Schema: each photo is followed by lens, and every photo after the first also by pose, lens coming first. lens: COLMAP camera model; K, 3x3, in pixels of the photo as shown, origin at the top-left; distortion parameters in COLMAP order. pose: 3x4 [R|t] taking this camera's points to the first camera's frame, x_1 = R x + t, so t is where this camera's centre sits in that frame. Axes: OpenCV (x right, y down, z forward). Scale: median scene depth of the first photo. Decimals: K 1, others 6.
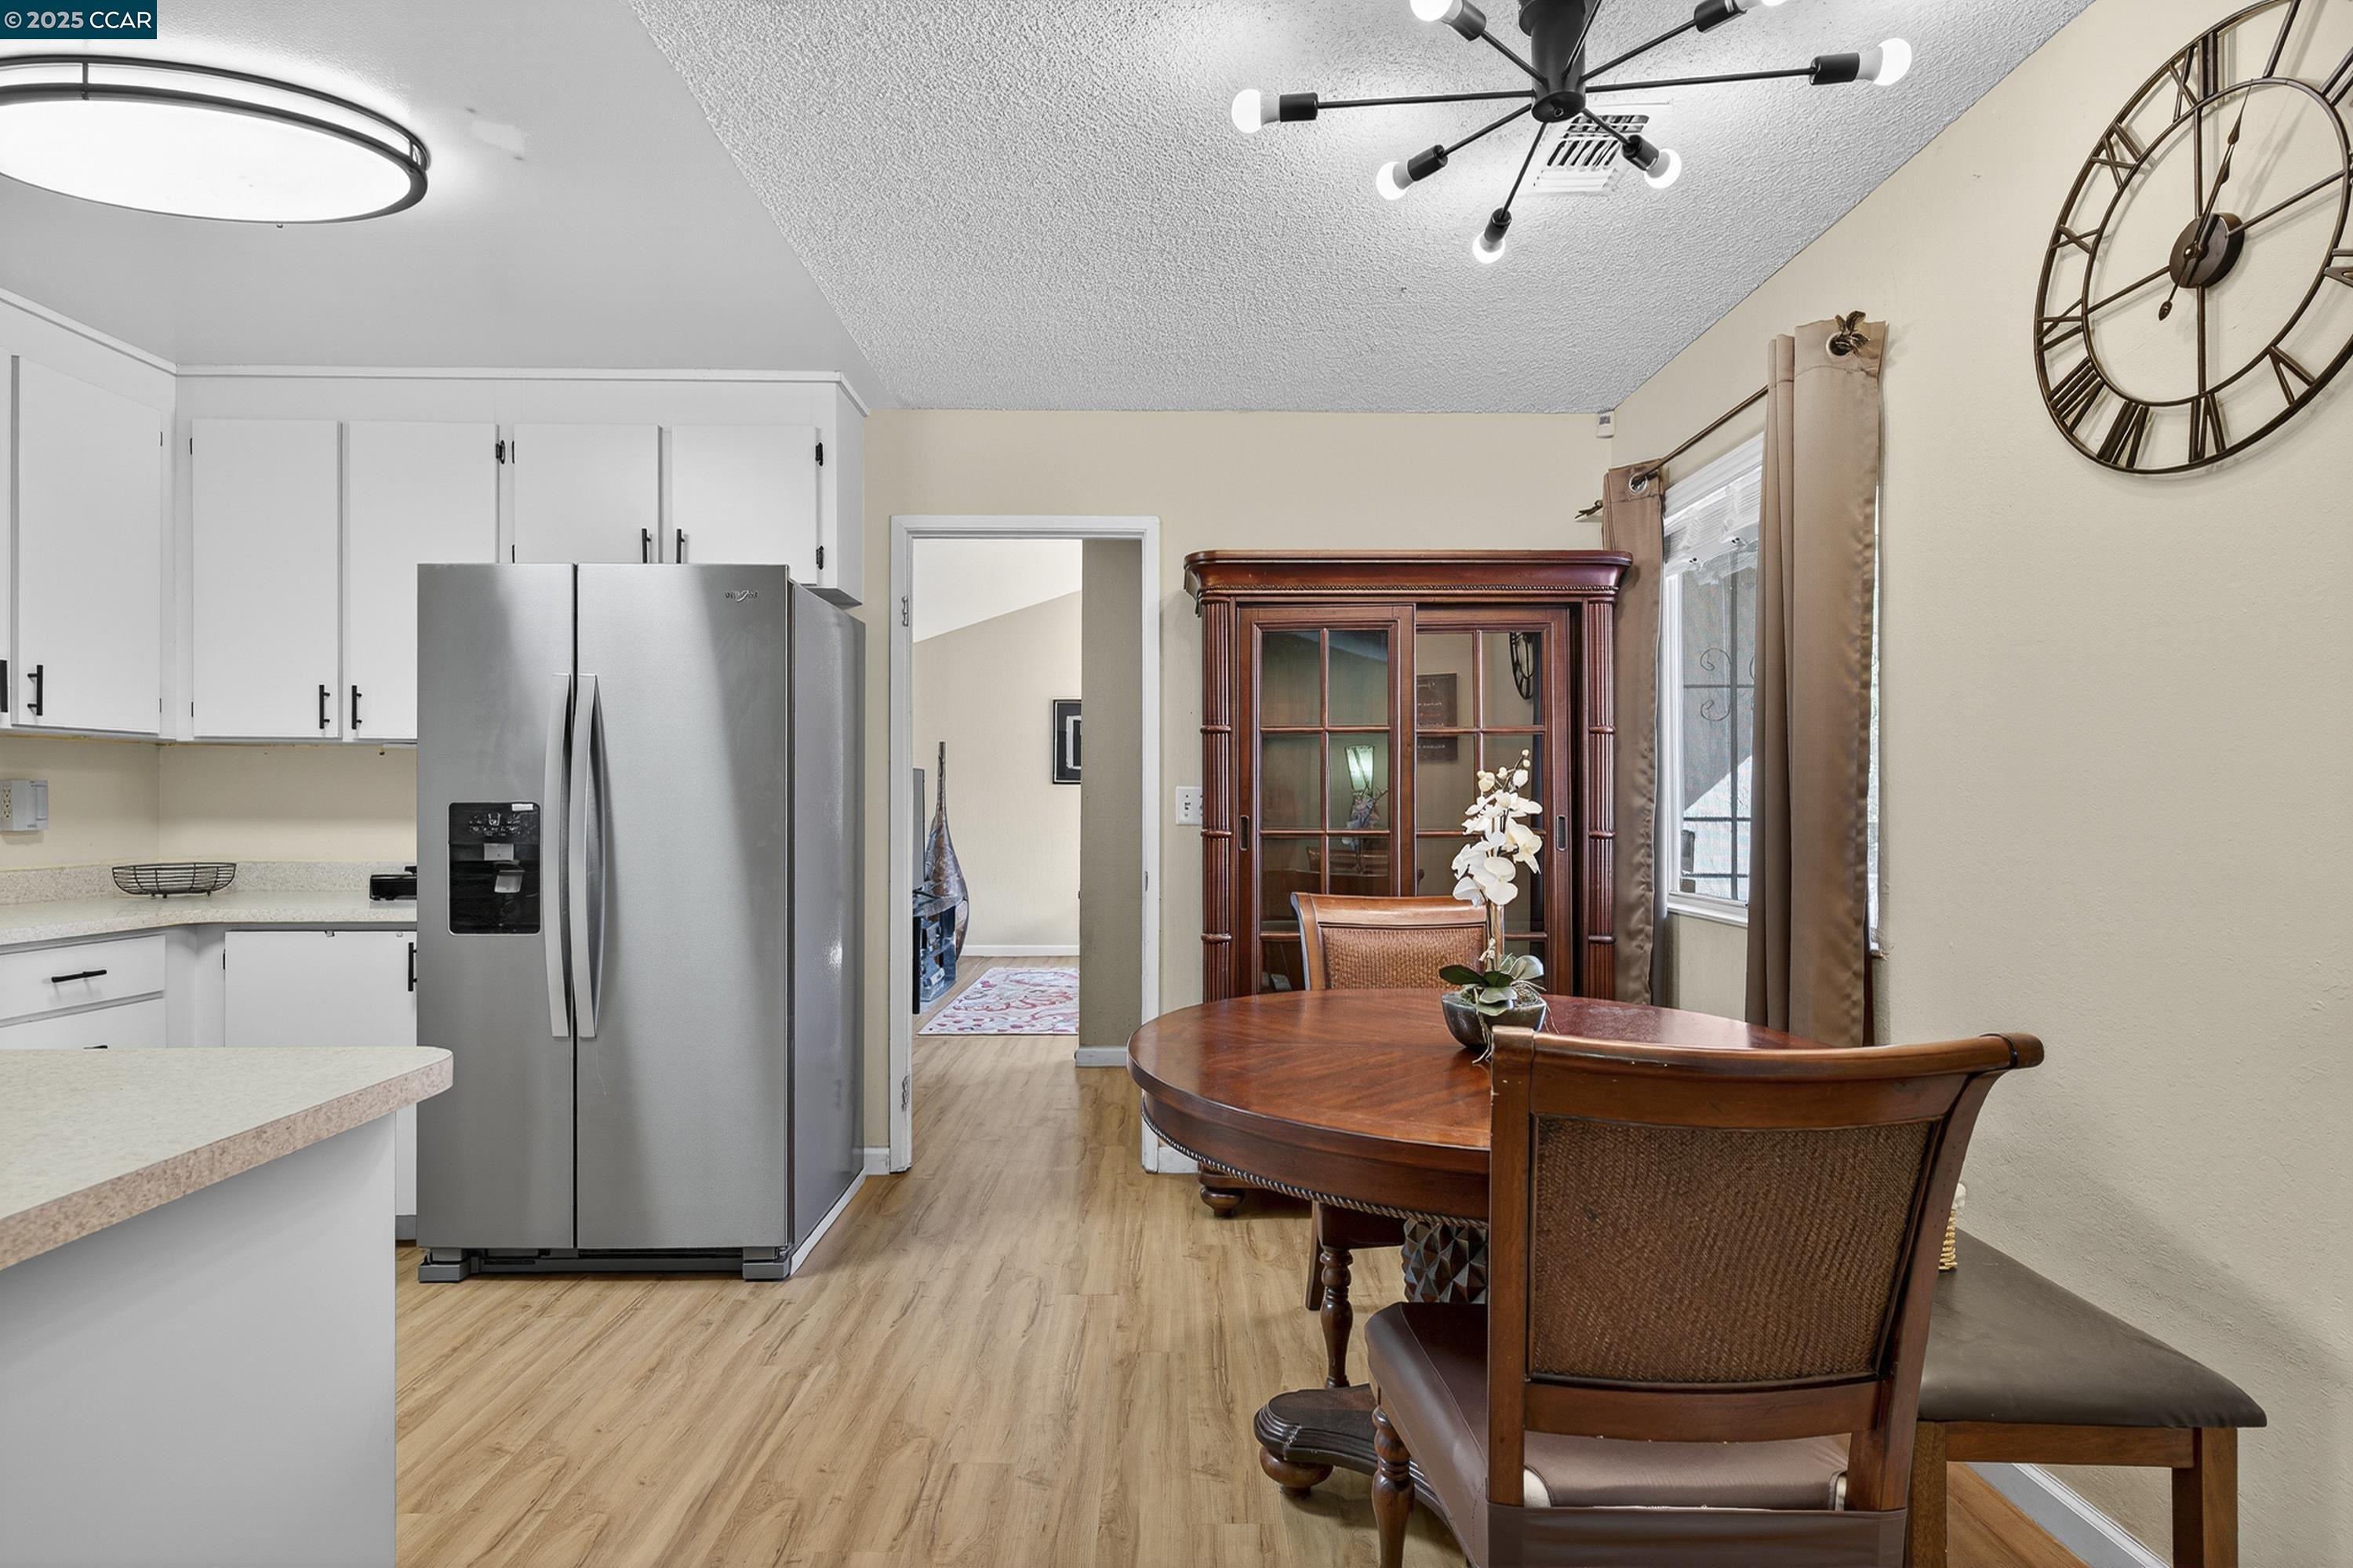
lens RADIAL K [[1174.1, 0, 1164.4], [0, 1174.1, 792.5], [0, 0, 1]] dist [-0.000061, 0.010181]
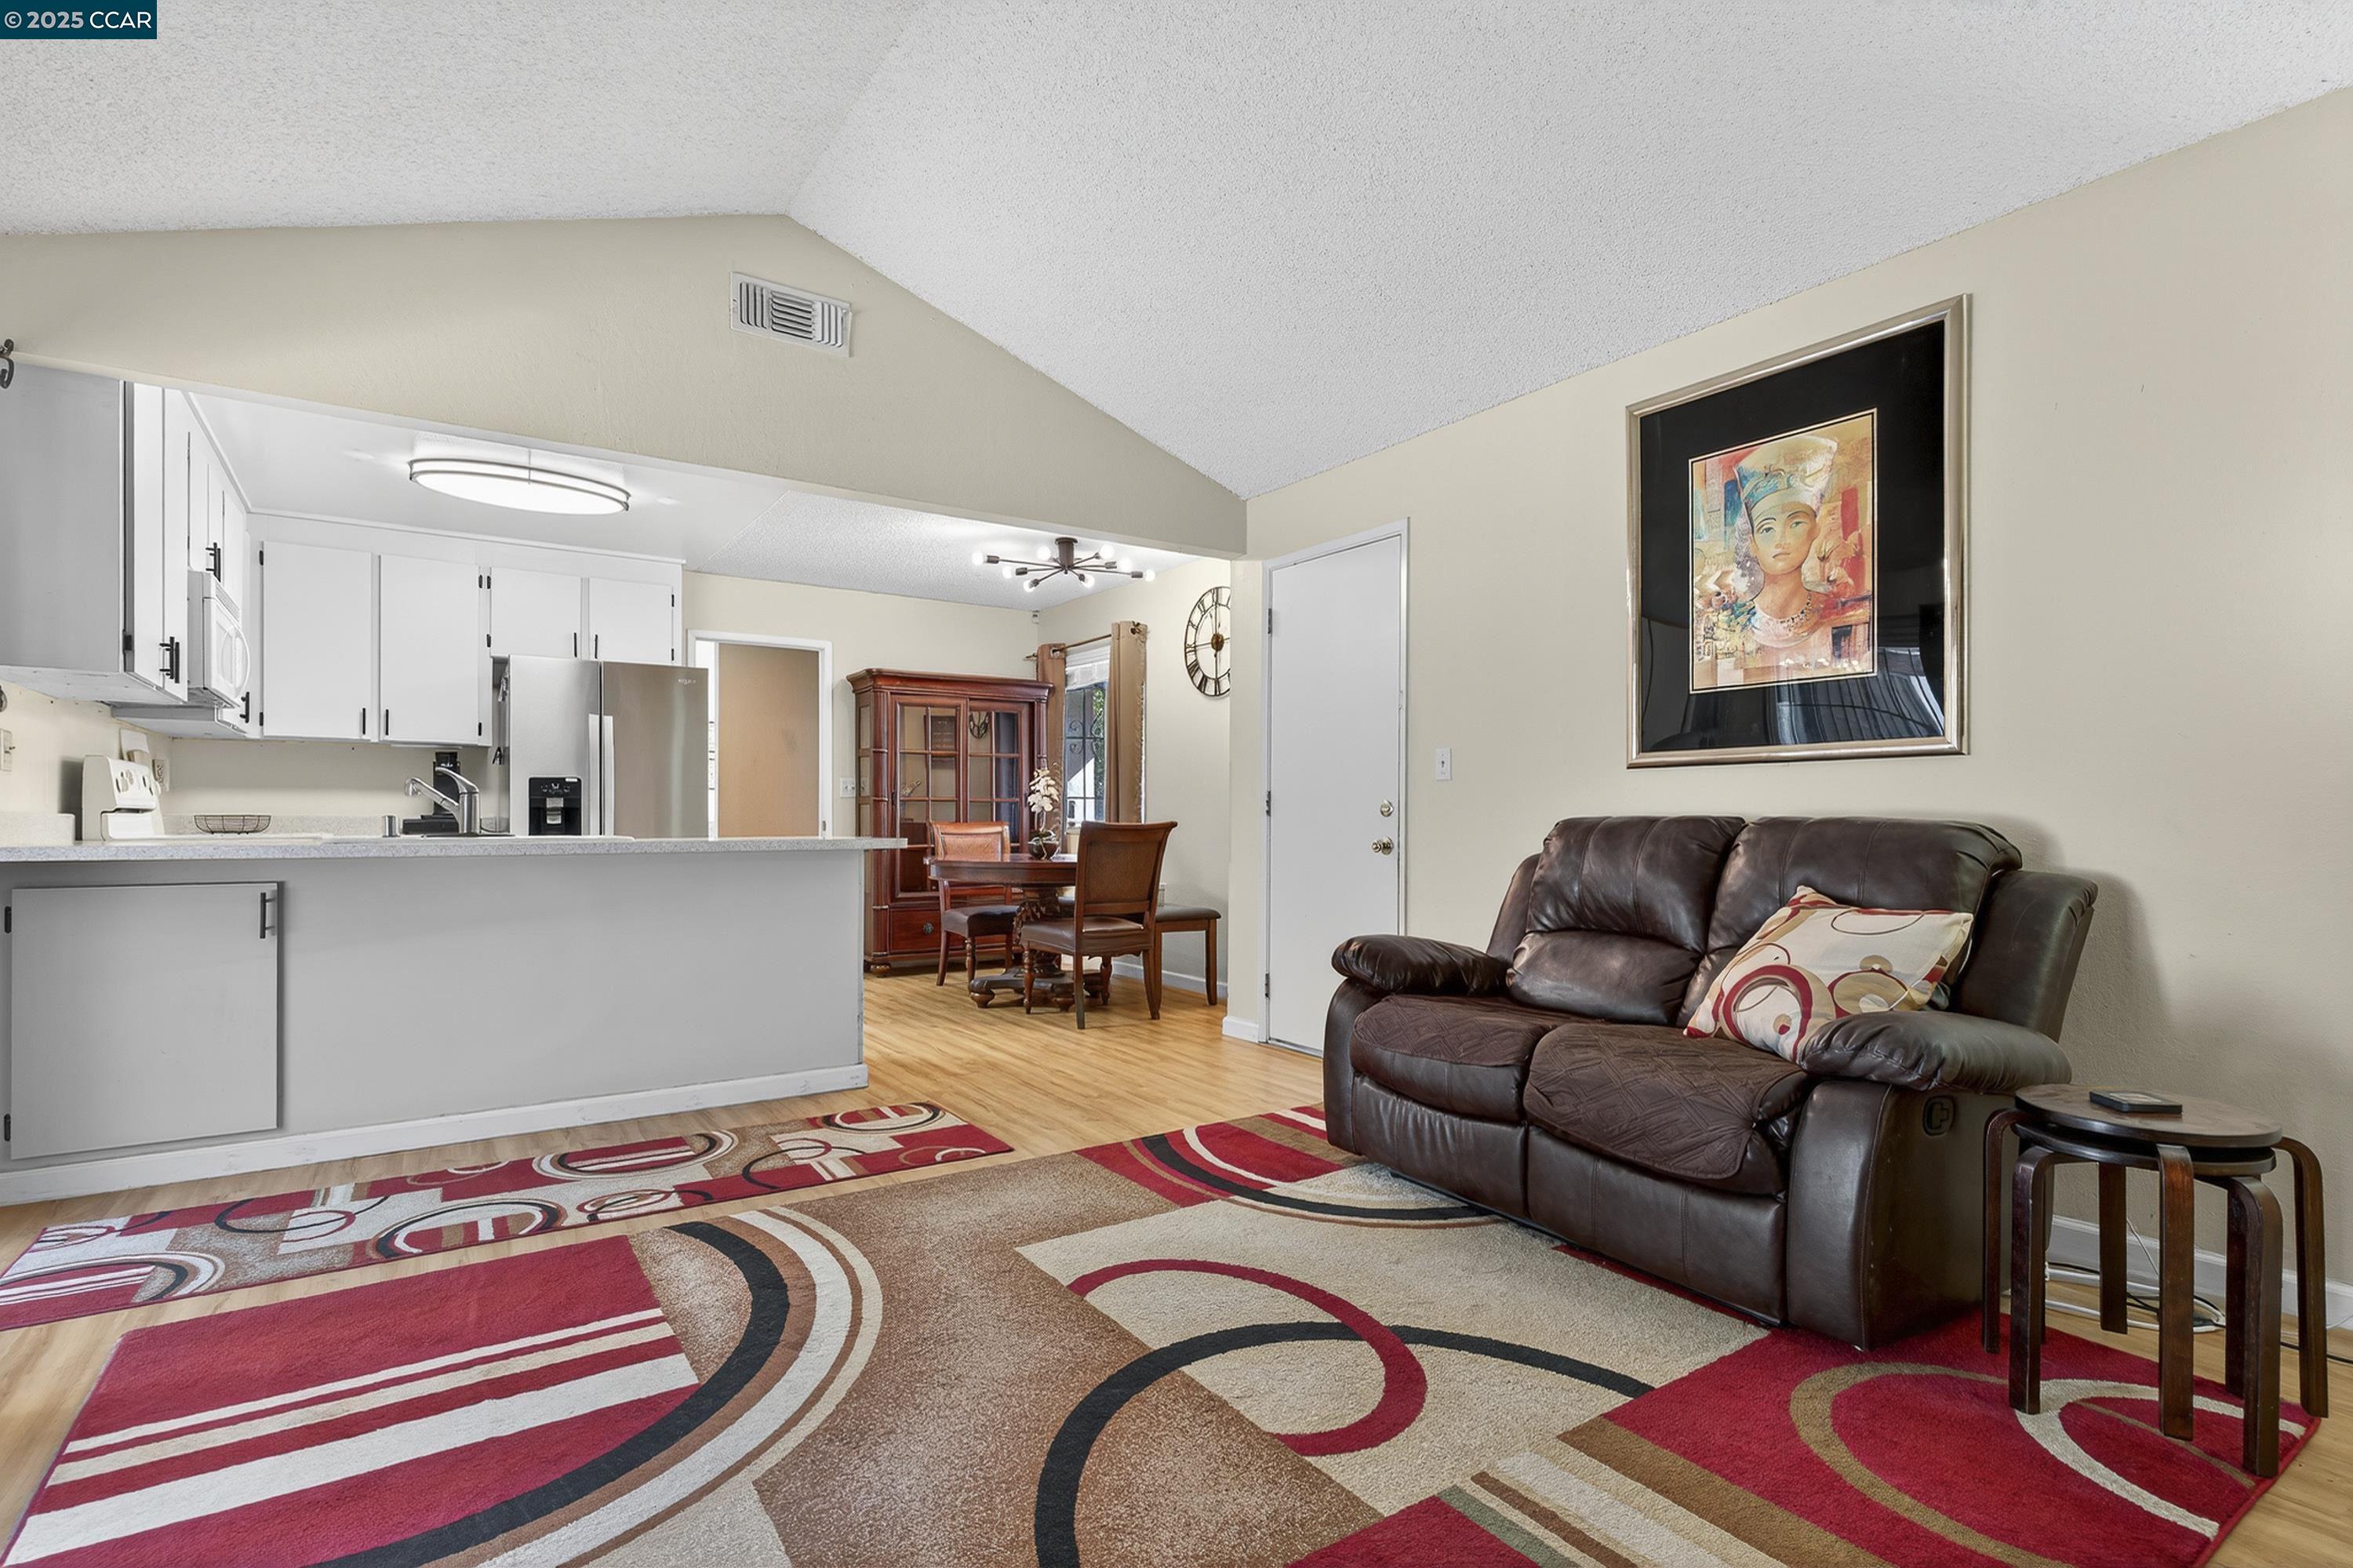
lens RADIAL K [[1106.5, 0, 1174.6], [0, 1106.5, 800.9], [0, 0, 1]] dist [-0.000455, -0.000114]
pose [[0.828153, 0.006818, 0.560461, -1.156080], [-0.003529, 0.999970, -0.006951, 0.088669], [-0.560492, 0.003779, 0.828152, -1.751972]]
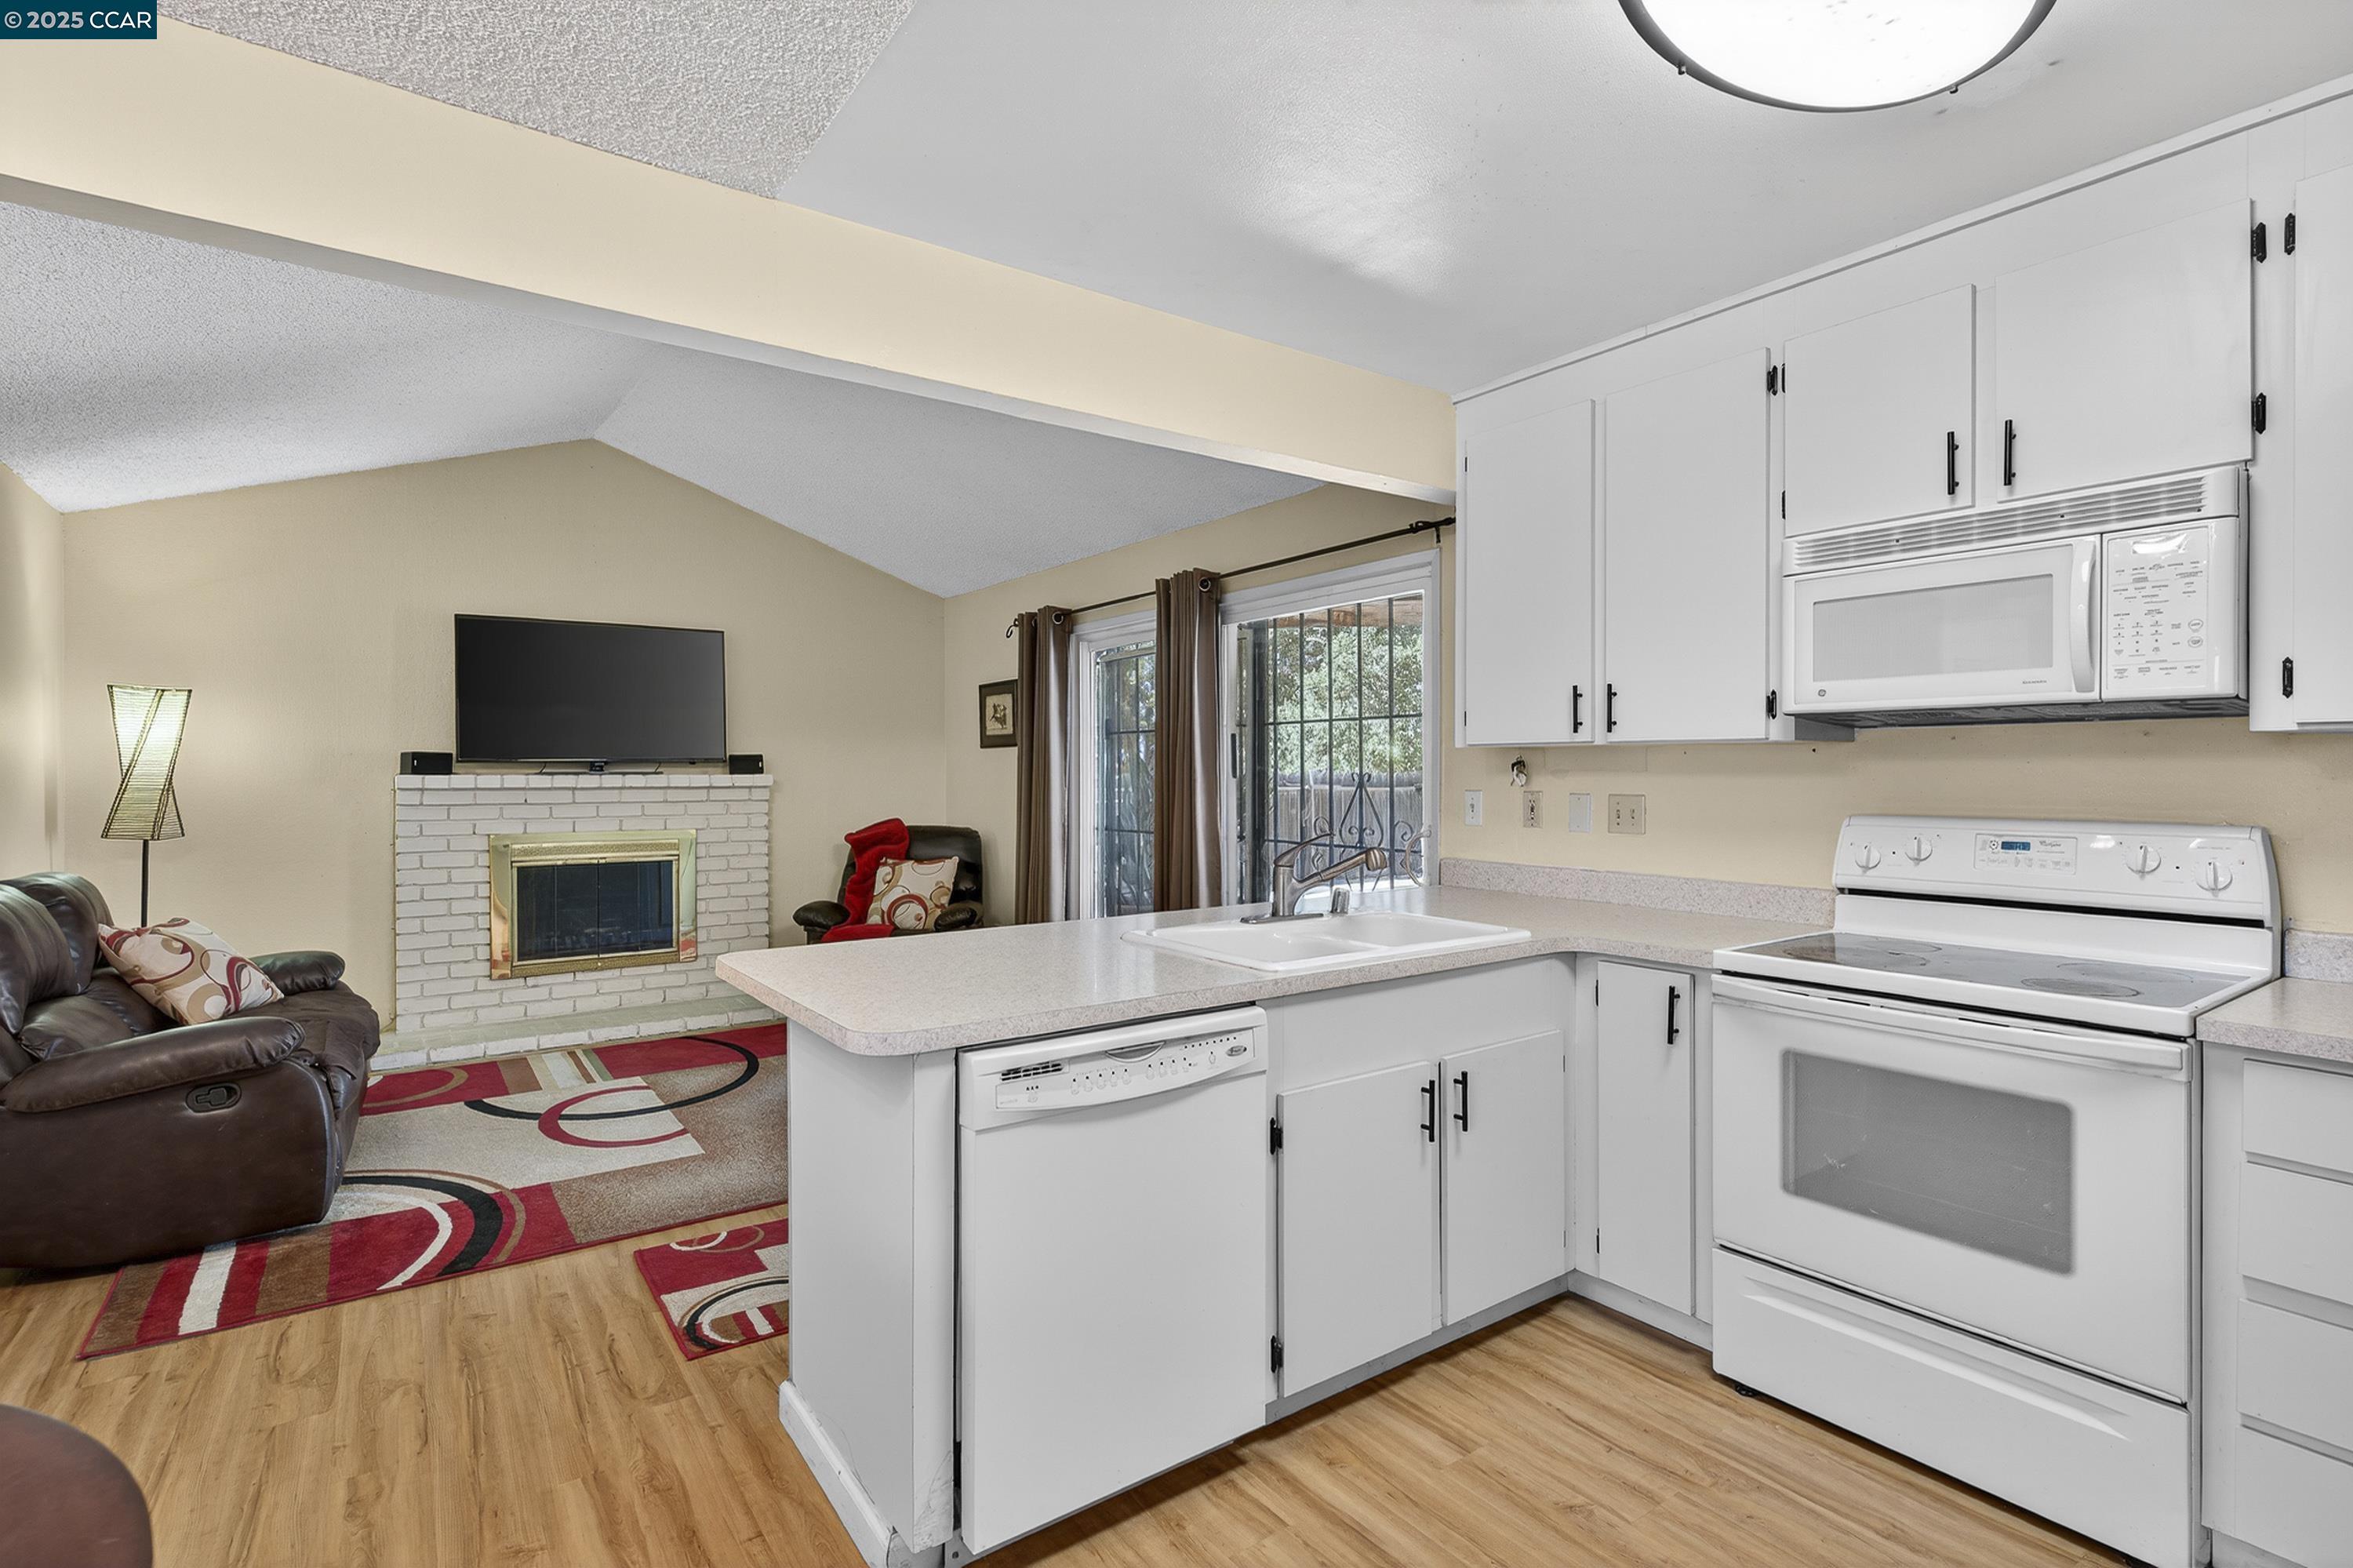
lens RADIAL K [[1111.0, 0, 1164.0], [0, 1111.0, 779.3], [0, 0, 1]] dist [-0.000793, 0.000473]
pose [[-0.818222, 0.000979, -0.574901, -0.096868], [0.002235, 0.999996, -0.001479, -0.052739], [0.574898, -0.002495, -0.818222, 1.567630]]
